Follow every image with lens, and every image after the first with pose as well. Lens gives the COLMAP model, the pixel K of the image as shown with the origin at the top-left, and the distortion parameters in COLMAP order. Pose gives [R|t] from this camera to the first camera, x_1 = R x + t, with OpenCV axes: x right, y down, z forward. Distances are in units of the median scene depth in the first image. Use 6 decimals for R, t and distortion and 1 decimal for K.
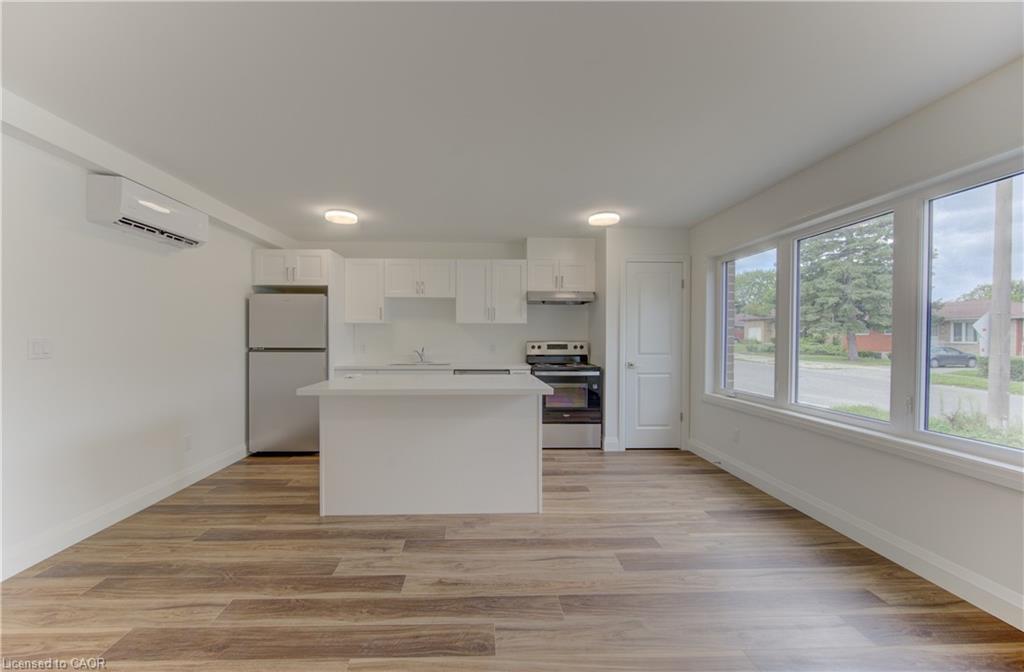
lens RADIAL K [[401.7, 0, 512.0], [0, 401.7, 336.0], [0, 0, 1]] dist [0.000559, 0.000095]
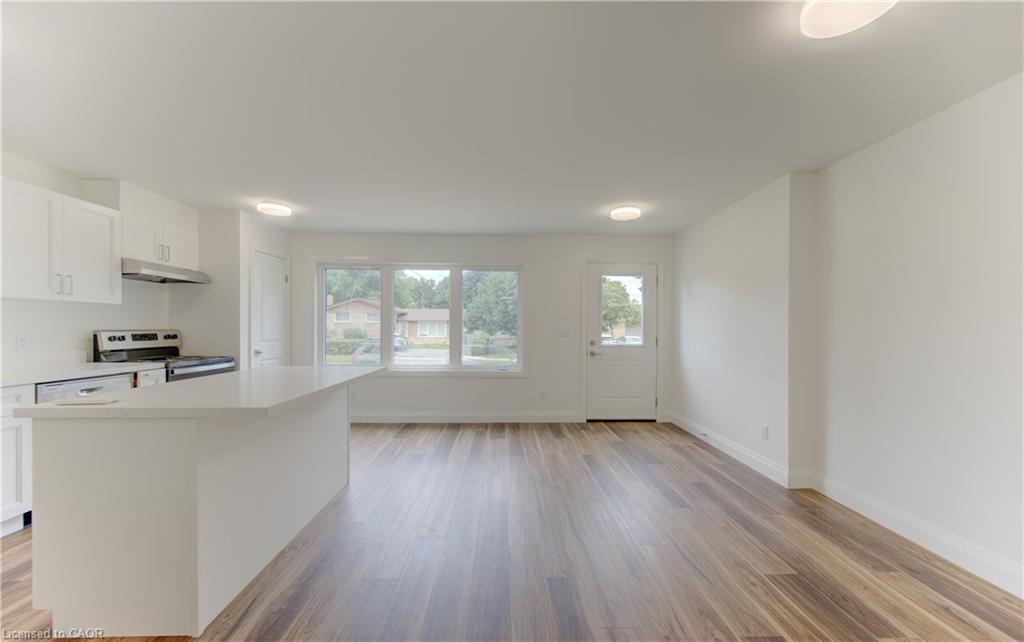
lens RADIAL K [[362.9, 0, 512.0], [0, 362.9, 321.0], [0, 0, 1]] dist [-0.000311, -0.000022]
pose [[0.033744, 0.013107, 0.999345, -0.962594], [-0.009202, 0.999876, -0.012804, -0.001812], [-0.999388, -0.008764, 0.033861, 0.524392]]
